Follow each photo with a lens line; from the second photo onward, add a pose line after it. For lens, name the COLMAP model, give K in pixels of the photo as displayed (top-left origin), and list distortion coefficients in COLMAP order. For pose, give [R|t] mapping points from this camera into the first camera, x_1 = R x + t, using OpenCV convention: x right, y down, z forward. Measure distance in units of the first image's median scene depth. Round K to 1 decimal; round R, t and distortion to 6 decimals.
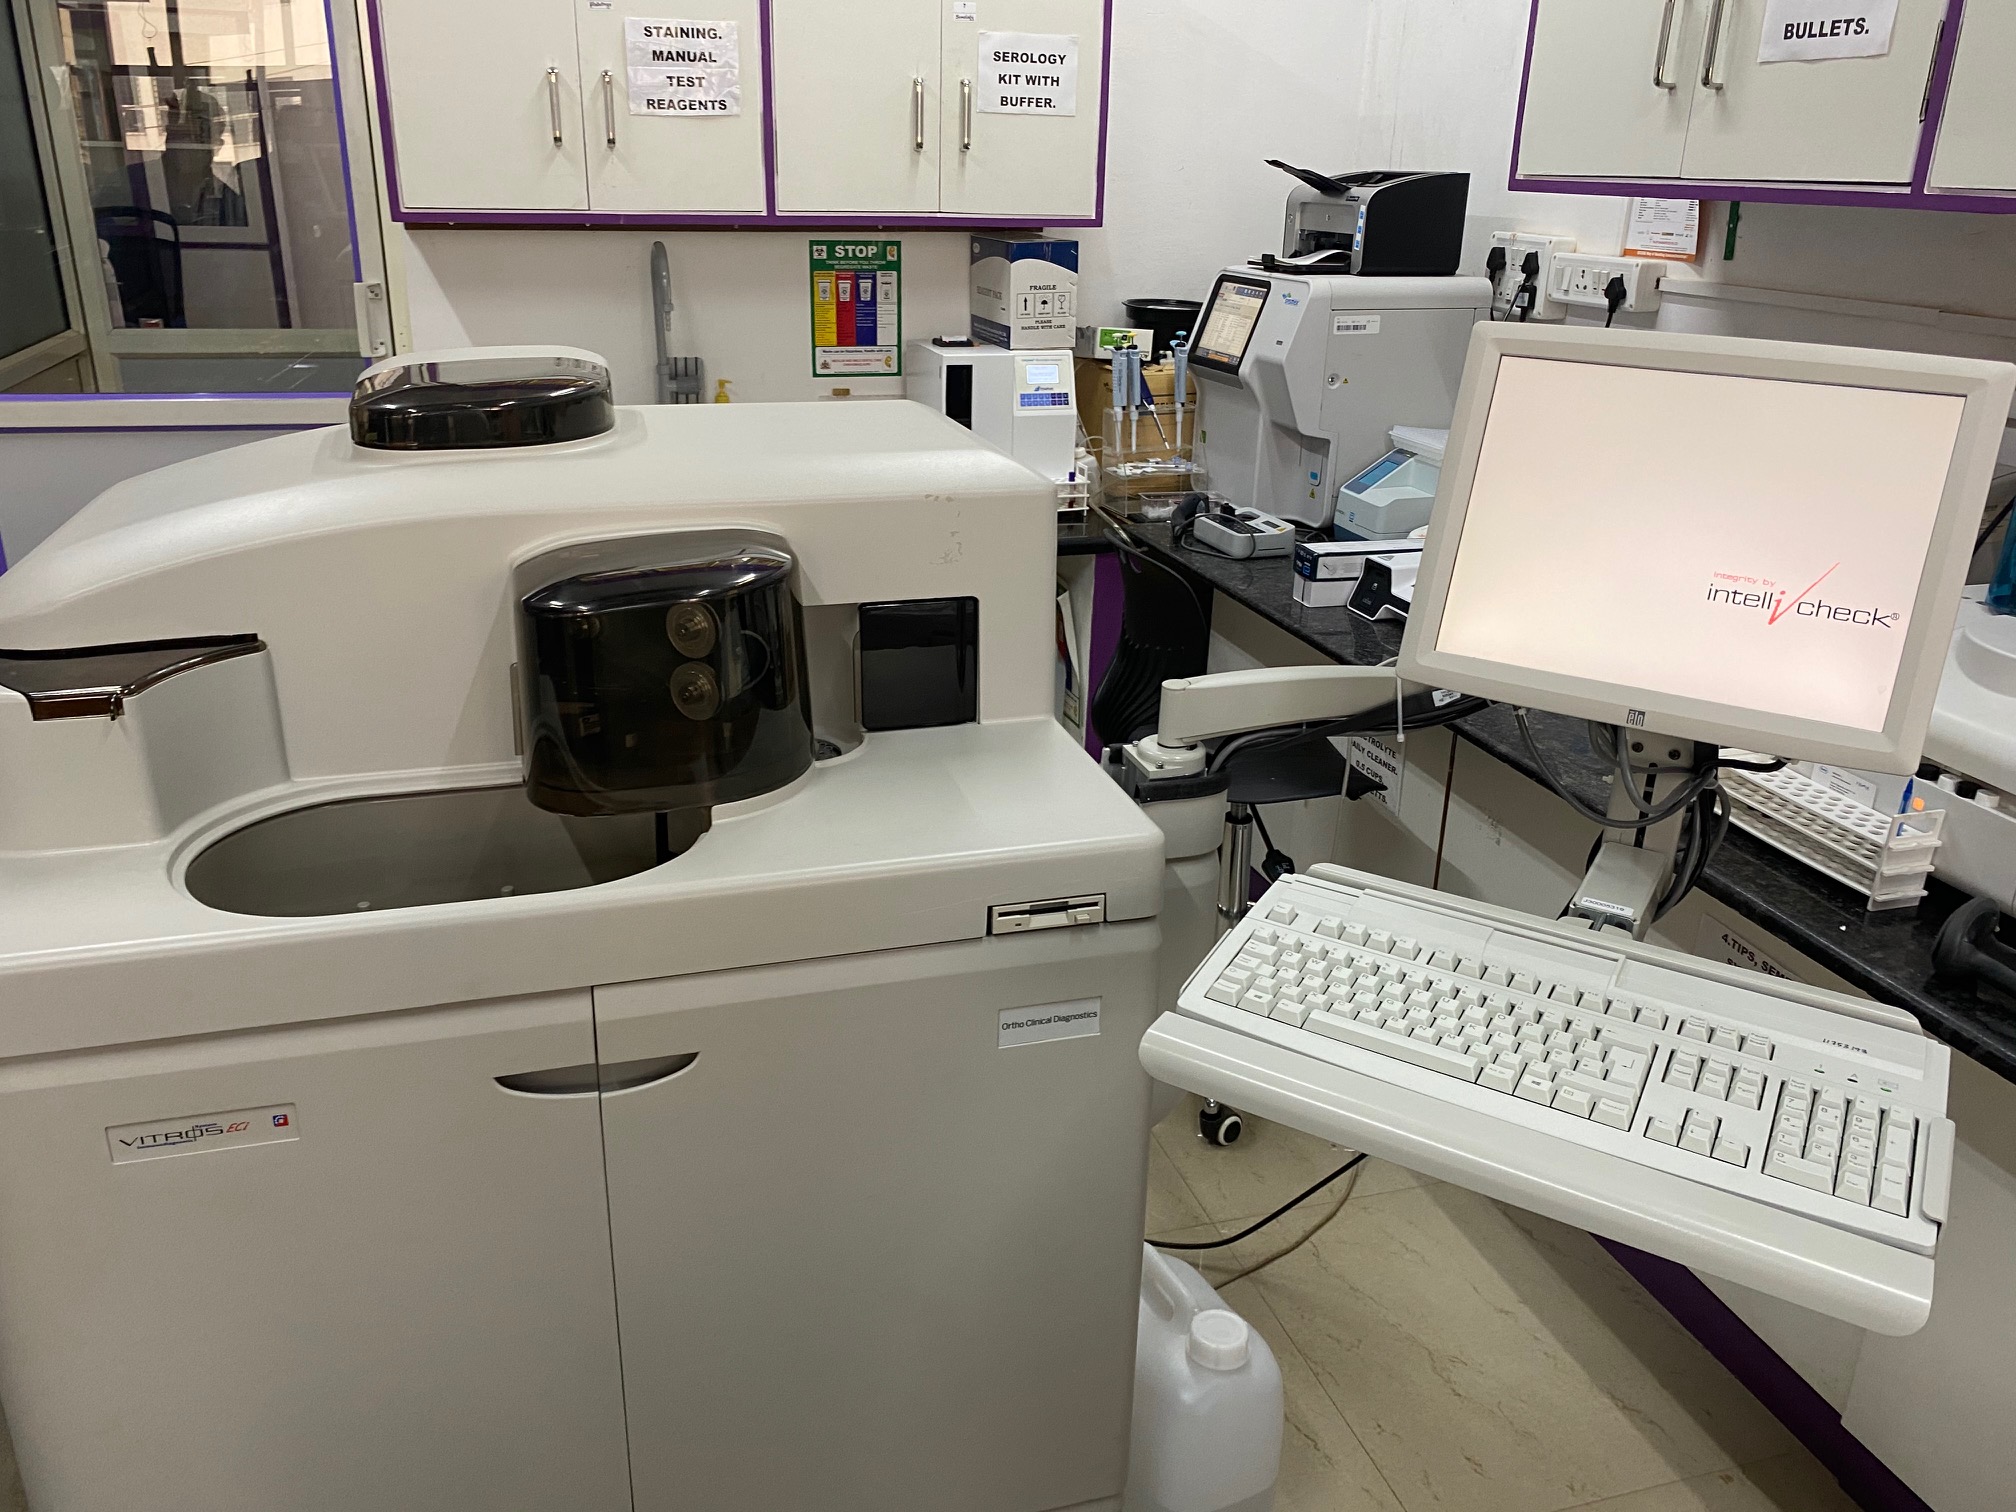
lens RADIAL K [[1539.7, 0, 1001.3], [0, 1539.7, 744.1], [0, 0, 1]] dist [0.031016, -0.026200]
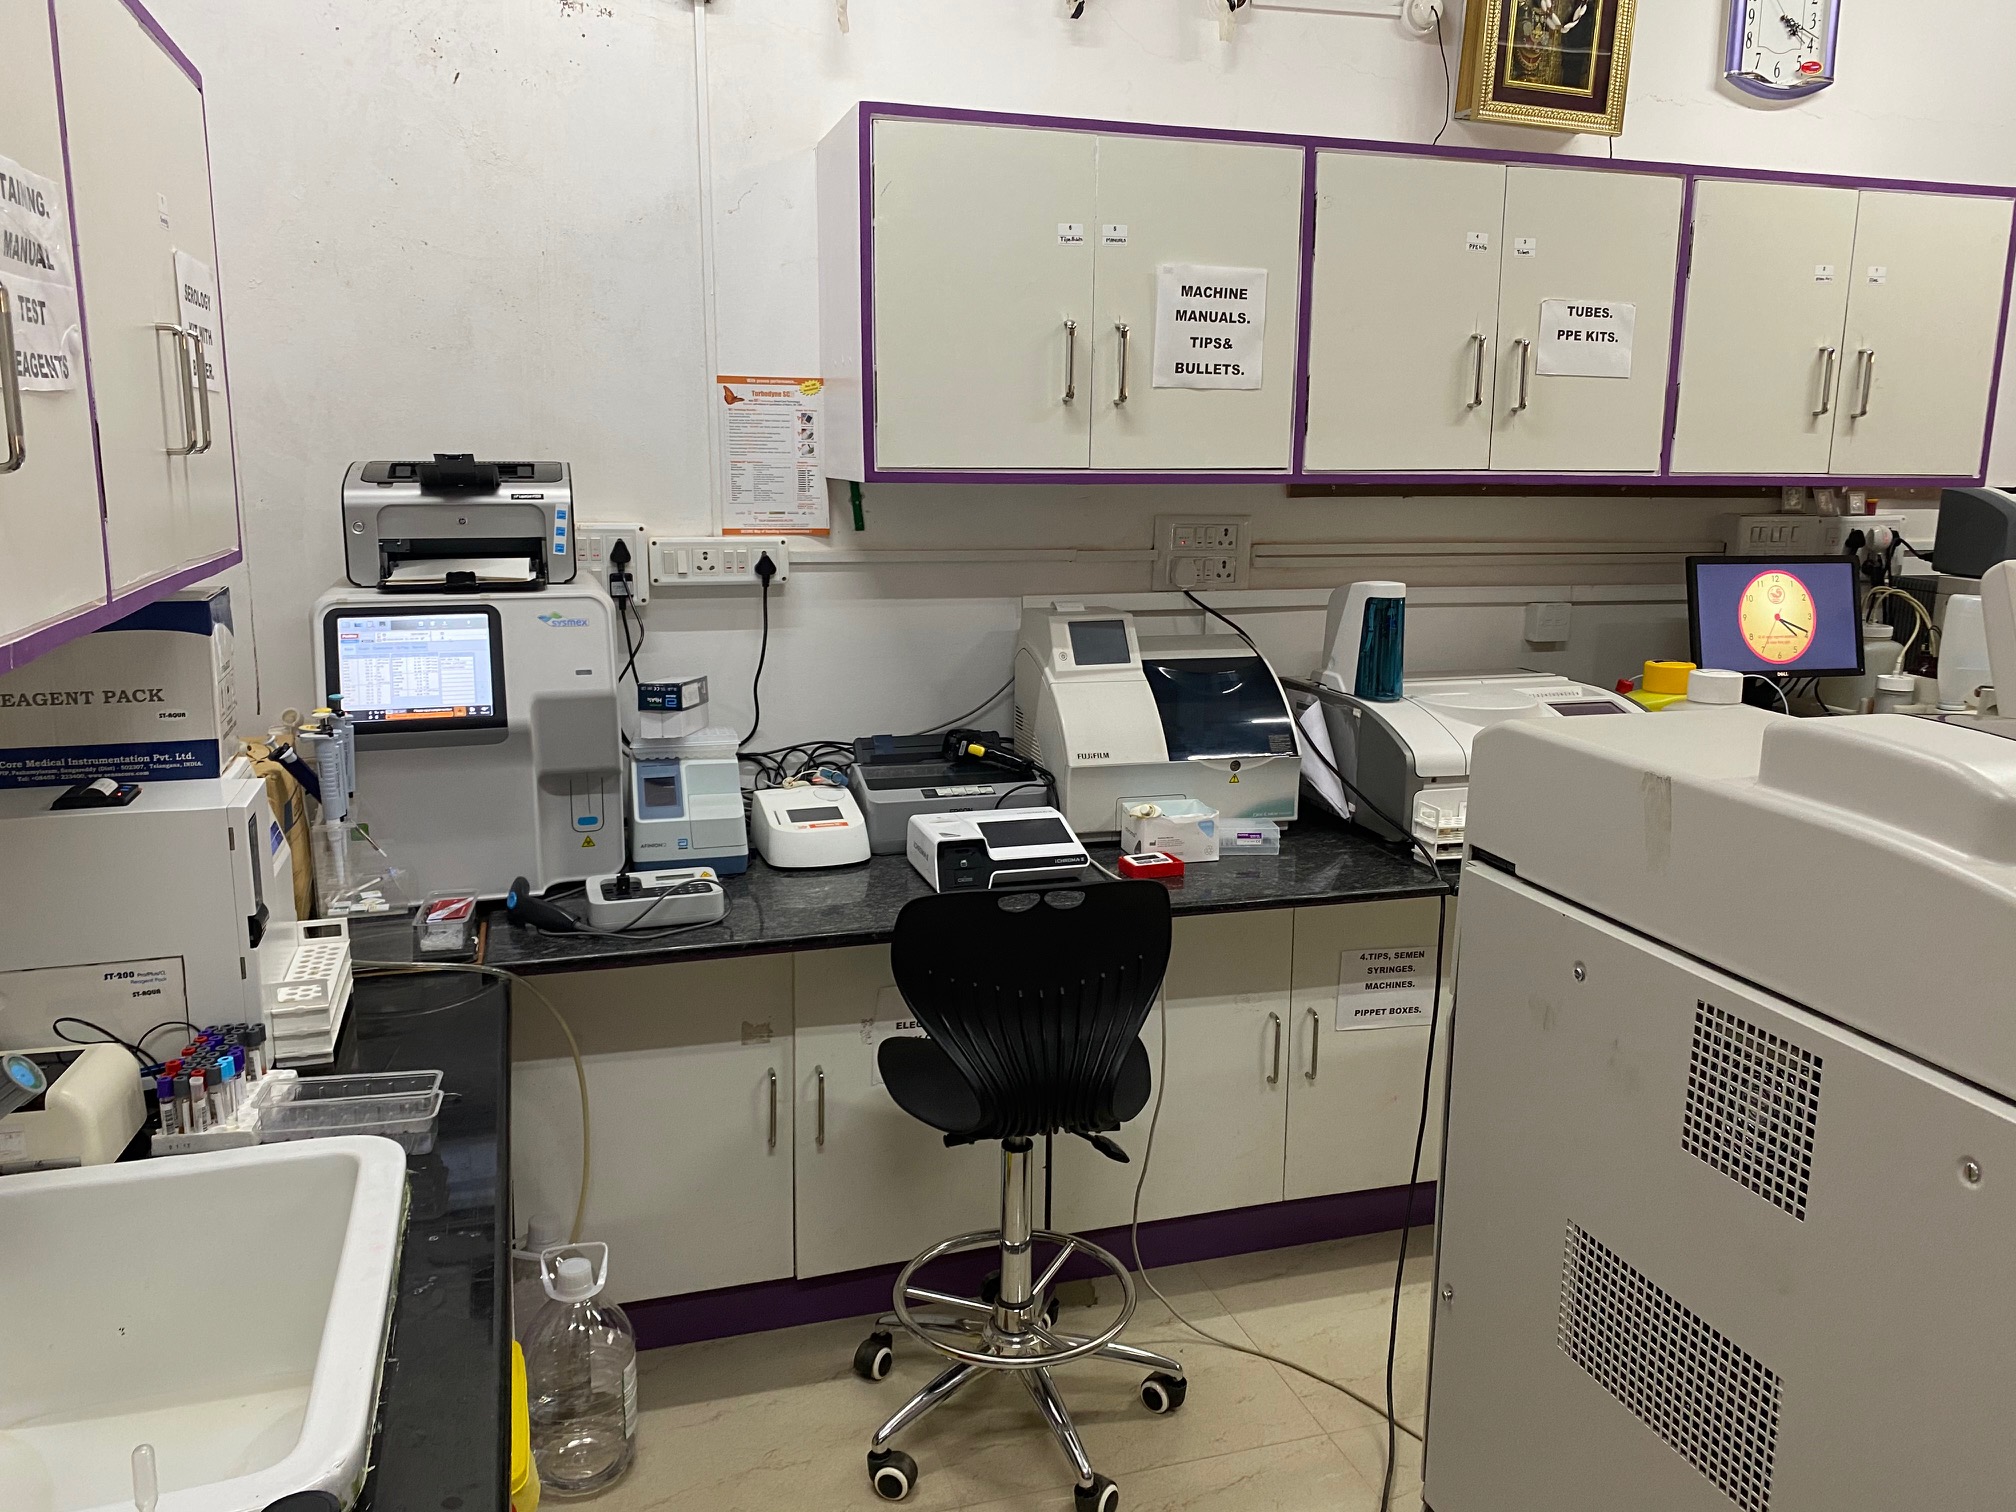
lens RADIAL K [[1539.7, 0, 991.9], [0, 1539.7, 754.1], [0, 0, 1]] dist [0.031016, -0.026200]
pose [[0.004687, -0.216652, 0.976238, -0.611448], [0.346697, 0.916050, 0.201630, -0.310701], [-0.937966, 0.337513, 0.079406, 0.757479]]
